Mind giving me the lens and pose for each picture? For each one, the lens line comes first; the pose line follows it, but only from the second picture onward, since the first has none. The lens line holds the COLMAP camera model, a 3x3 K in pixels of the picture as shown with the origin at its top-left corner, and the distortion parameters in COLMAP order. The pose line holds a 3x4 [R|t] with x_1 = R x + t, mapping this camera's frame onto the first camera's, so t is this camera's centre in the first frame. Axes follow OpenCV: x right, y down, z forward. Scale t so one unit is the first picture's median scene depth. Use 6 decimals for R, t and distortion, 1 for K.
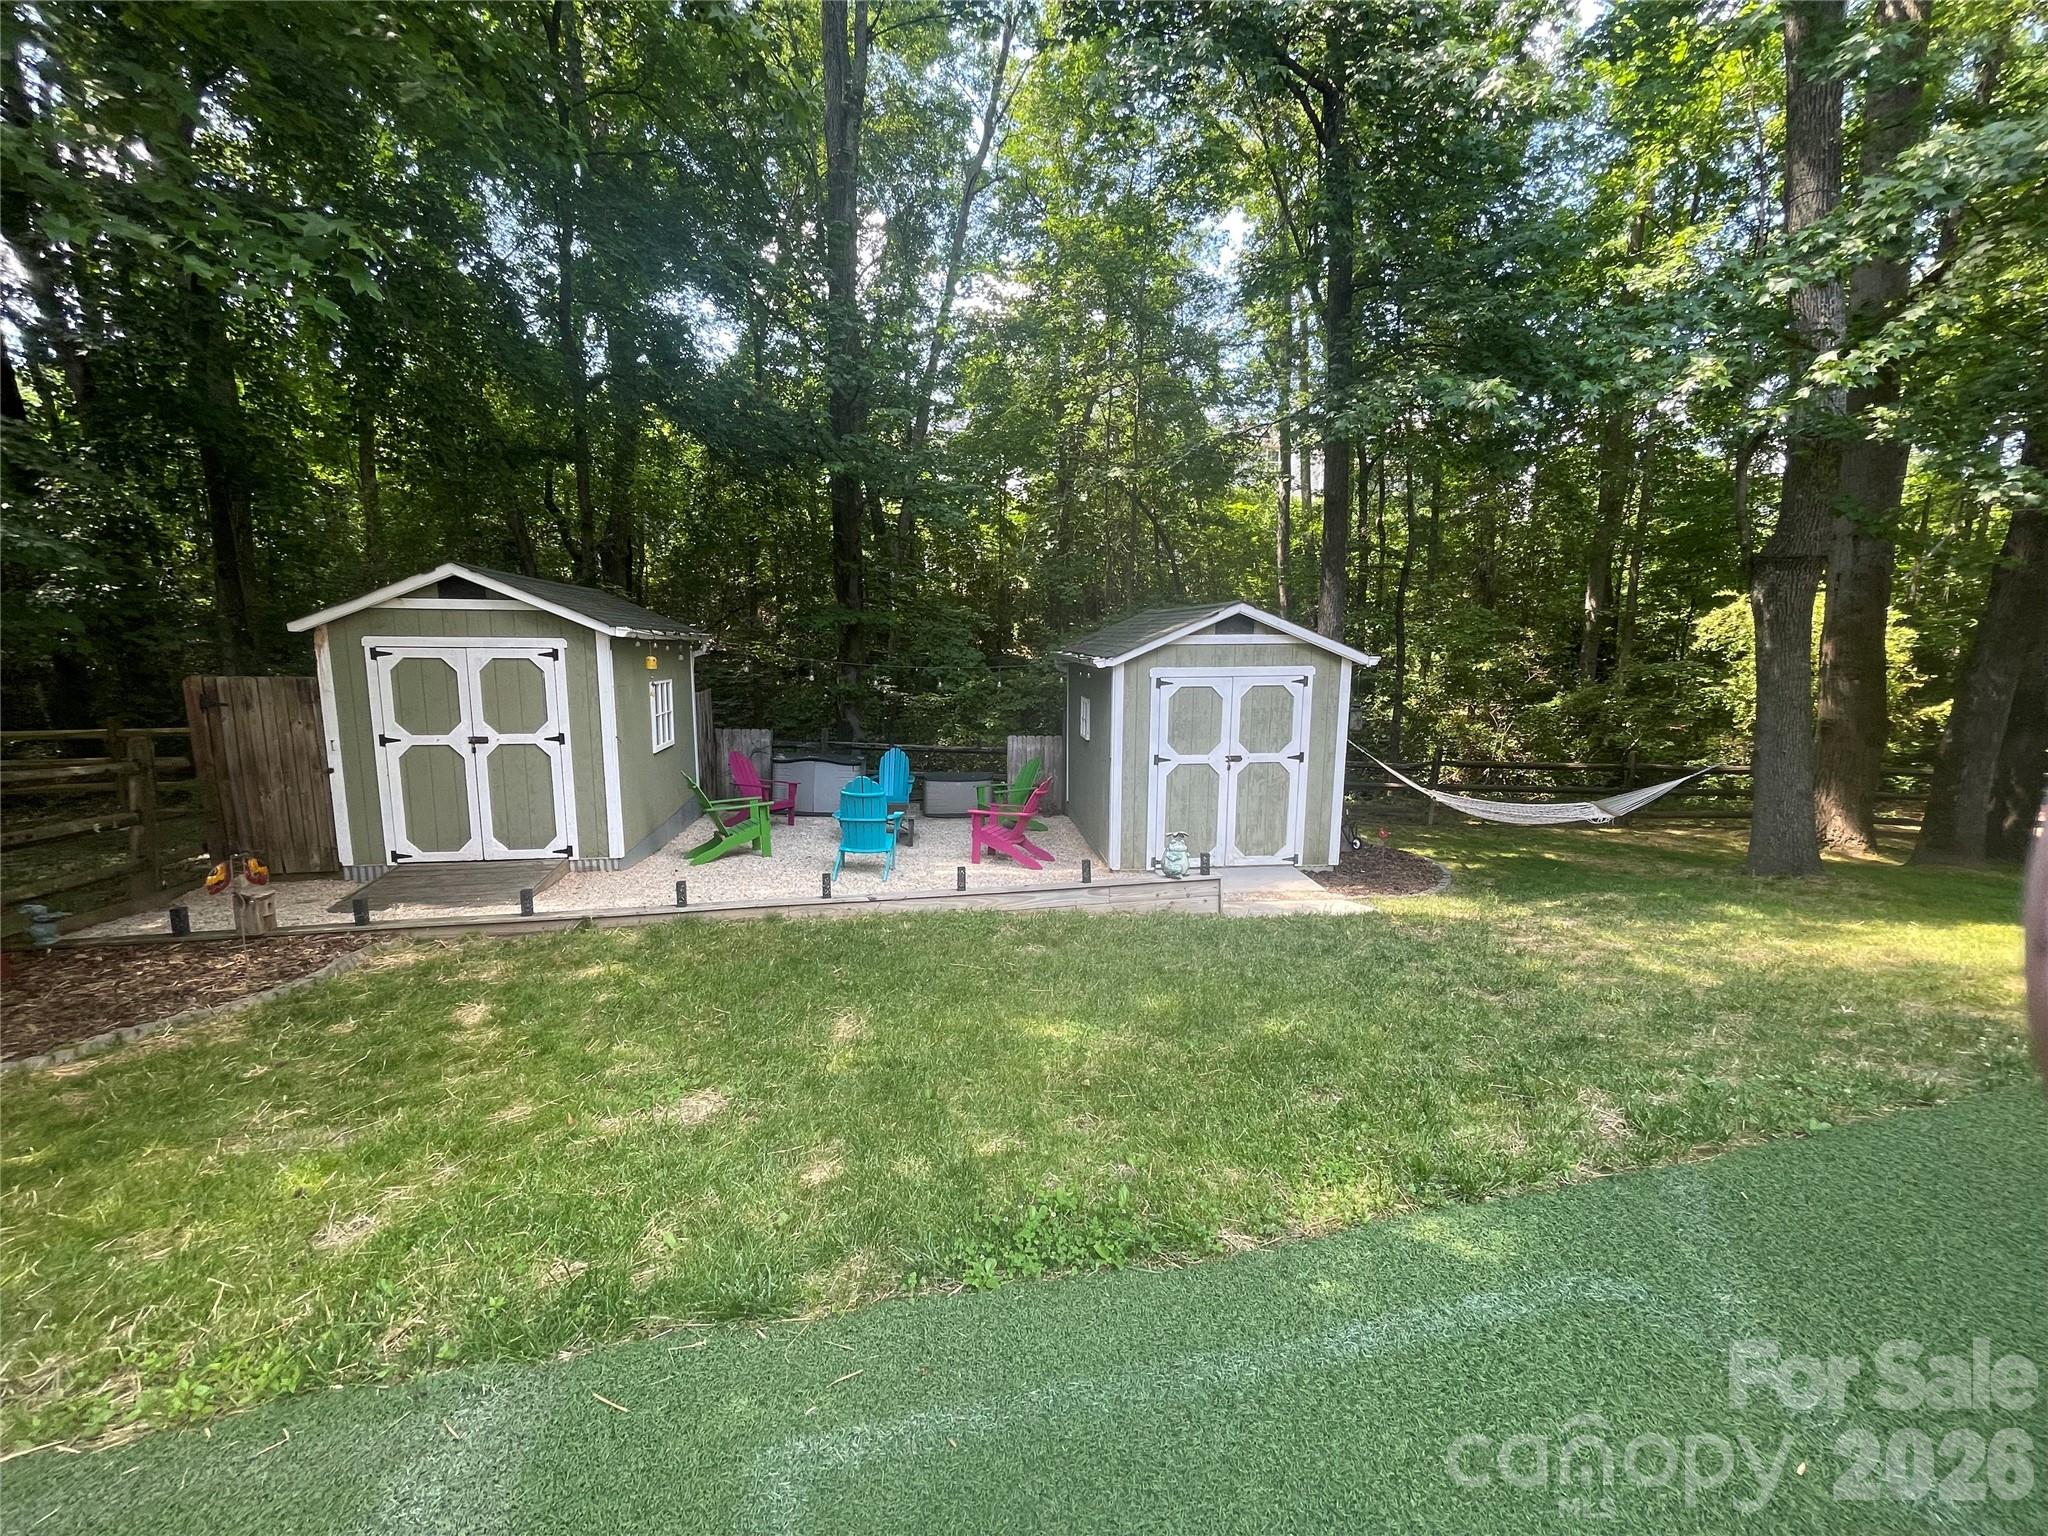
lens RADIAL K [[821.7, 0, 1032.5], [0, 821.7, 765.3], [0, 0, 1]] dist [0.000666, -0.000052]
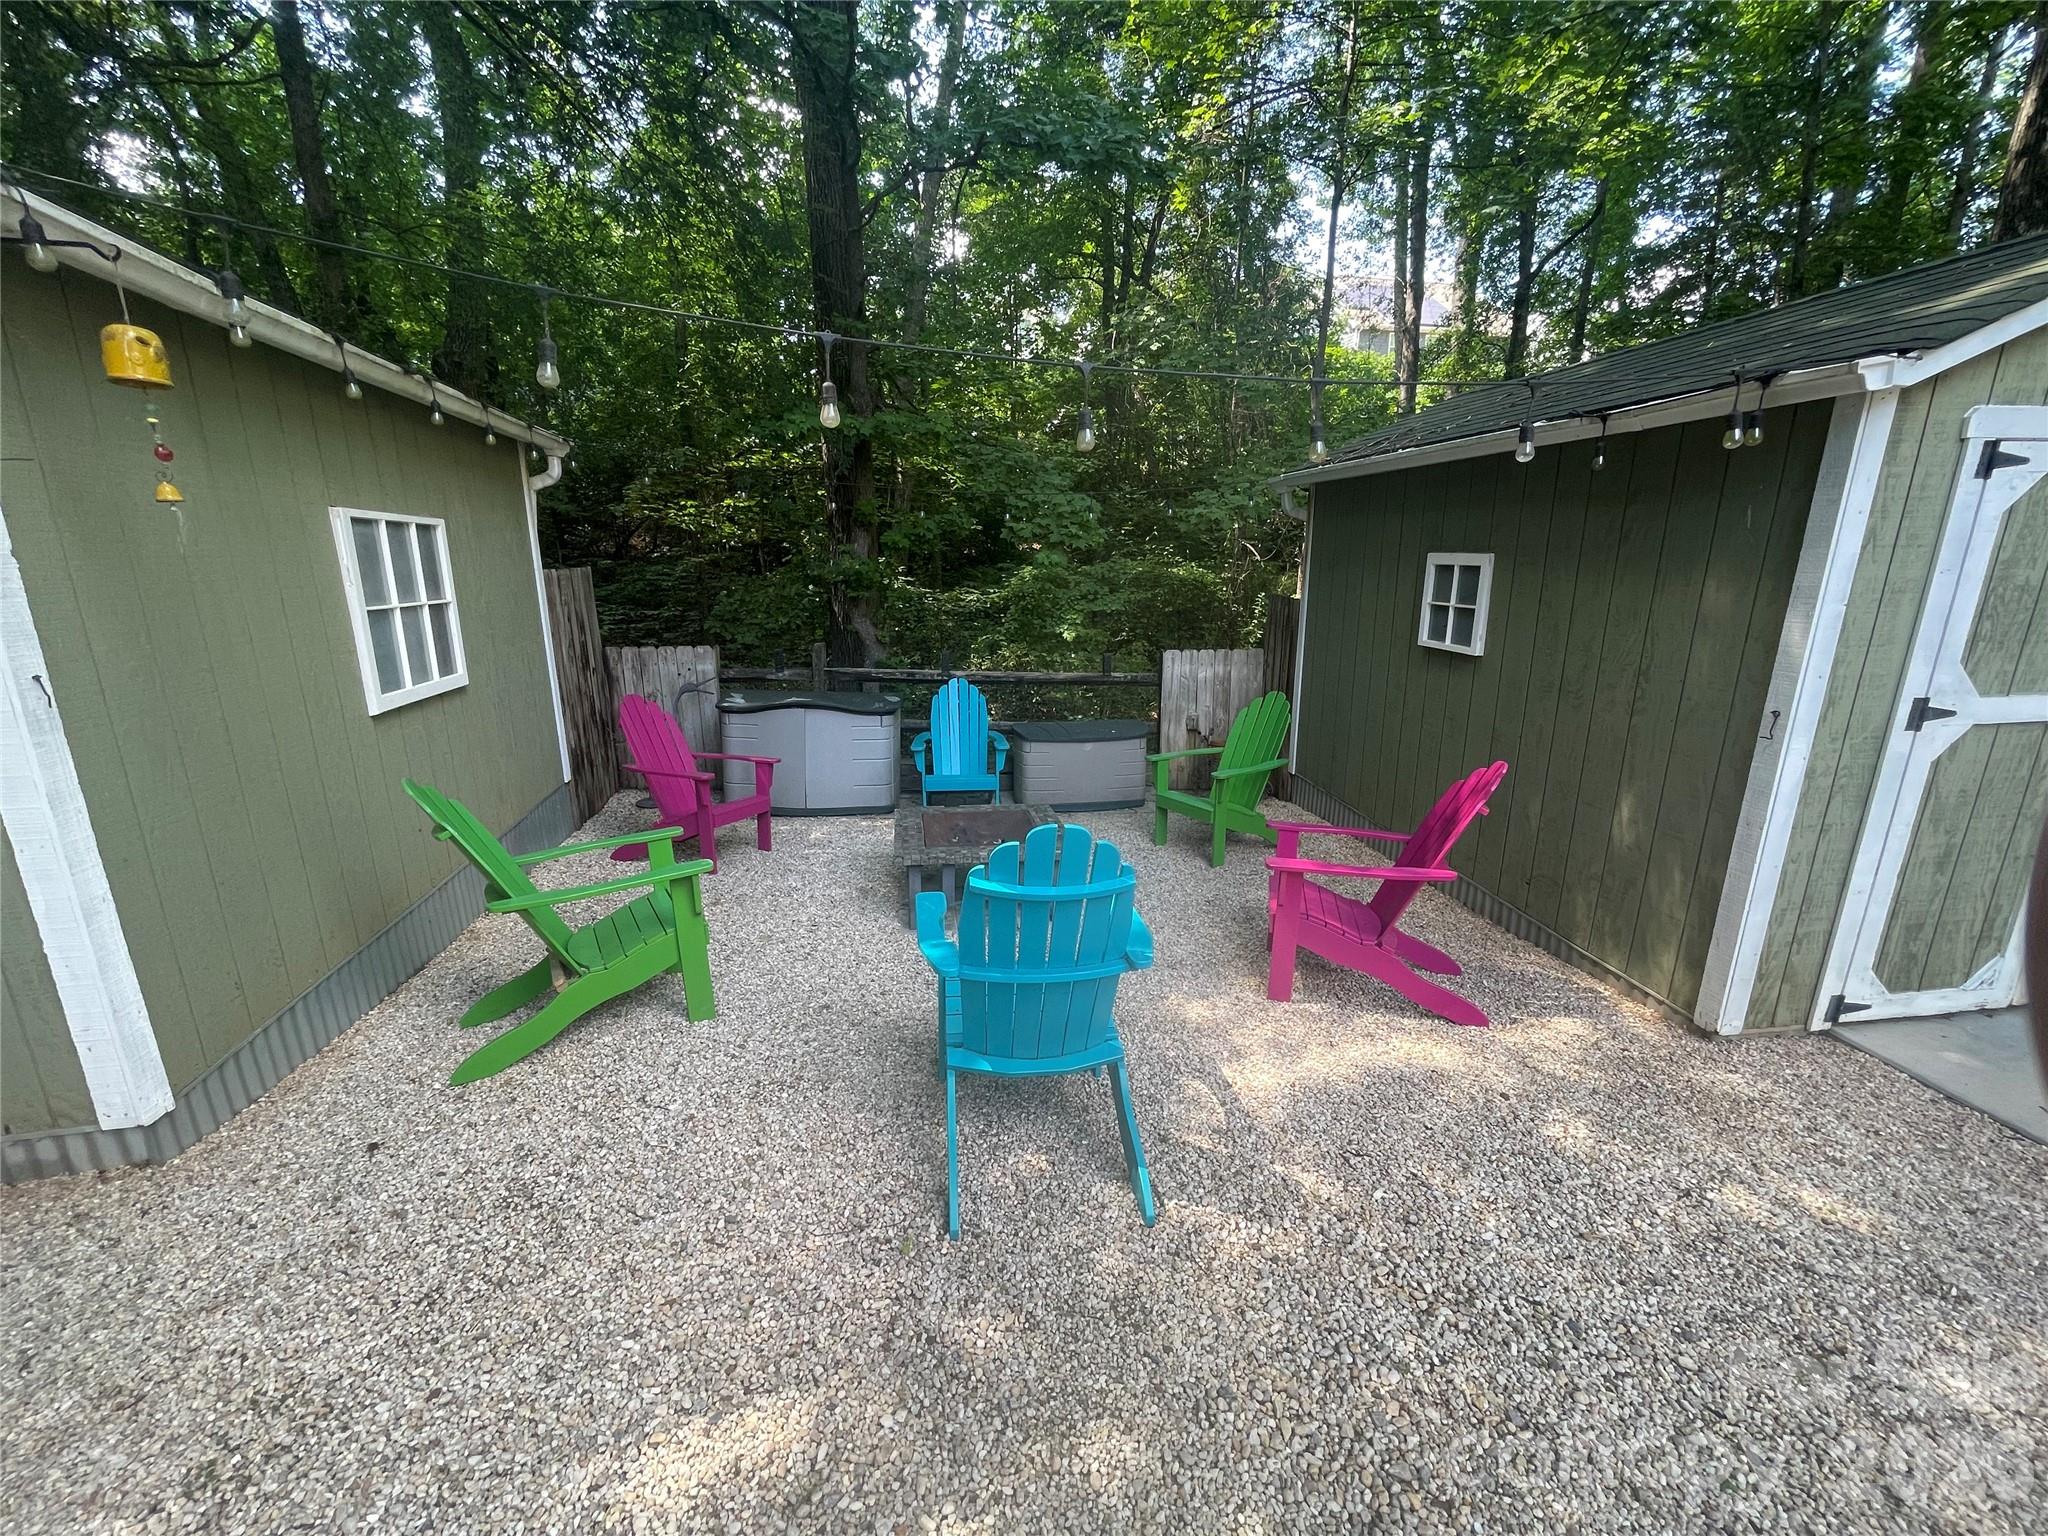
lens RADIAL K [[821.7, 0, 1020.2], [0, 821.7, 768.7], [0, 0, 1]] dist [0.000666, -0.000052]
pose [[0.999490, -0.021582, 0.023538, -0.206556], [0.019036, 0.994448, 0.103497, -0.025462], [-0.025641, -0.102996, 0.994351, 0.697616]]
